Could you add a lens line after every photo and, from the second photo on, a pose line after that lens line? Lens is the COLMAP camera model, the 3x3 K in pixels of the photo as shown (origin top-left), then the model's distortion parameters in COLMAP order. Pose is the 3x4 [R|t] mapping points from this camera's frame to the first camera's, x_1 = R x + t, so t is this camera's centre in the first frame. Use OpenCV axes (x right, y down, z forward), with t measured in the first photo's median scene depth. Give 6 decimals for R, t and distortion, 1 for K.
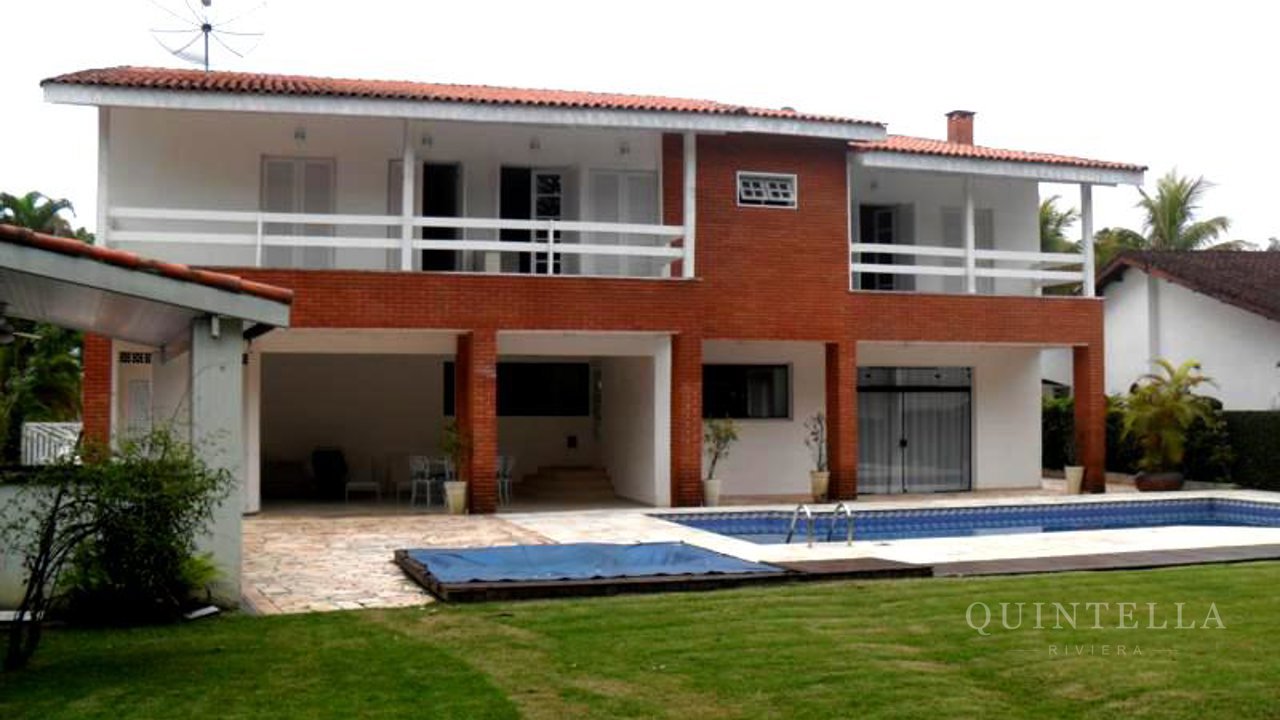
lens RADIAL K [[1327.0, 0, 640.0], [0, 1327.0, 362.2], [0, 0, 1]] dist [-0.169370, 0.000000]
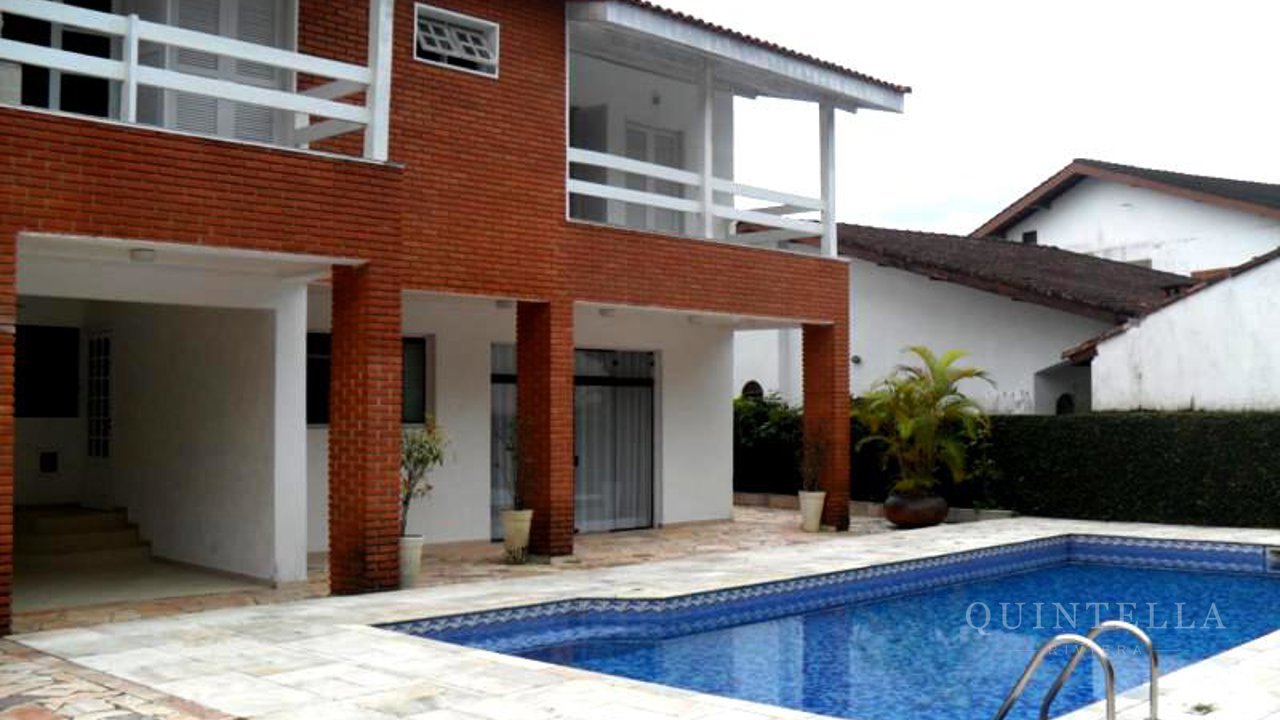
lens RADIAL K [[1327.0, 0, 639.5], [0, 1327.0, 358.6], [0, 0, 1]] dist [-0.169370, 0.000000]
pose [[0.871022, 0.023075, 0.490702, -0.117149], [-0.020007, 0.999734, -0.011499, 0.017962], [-0.490836, 0.000198, 0.871252, 0.436480]]
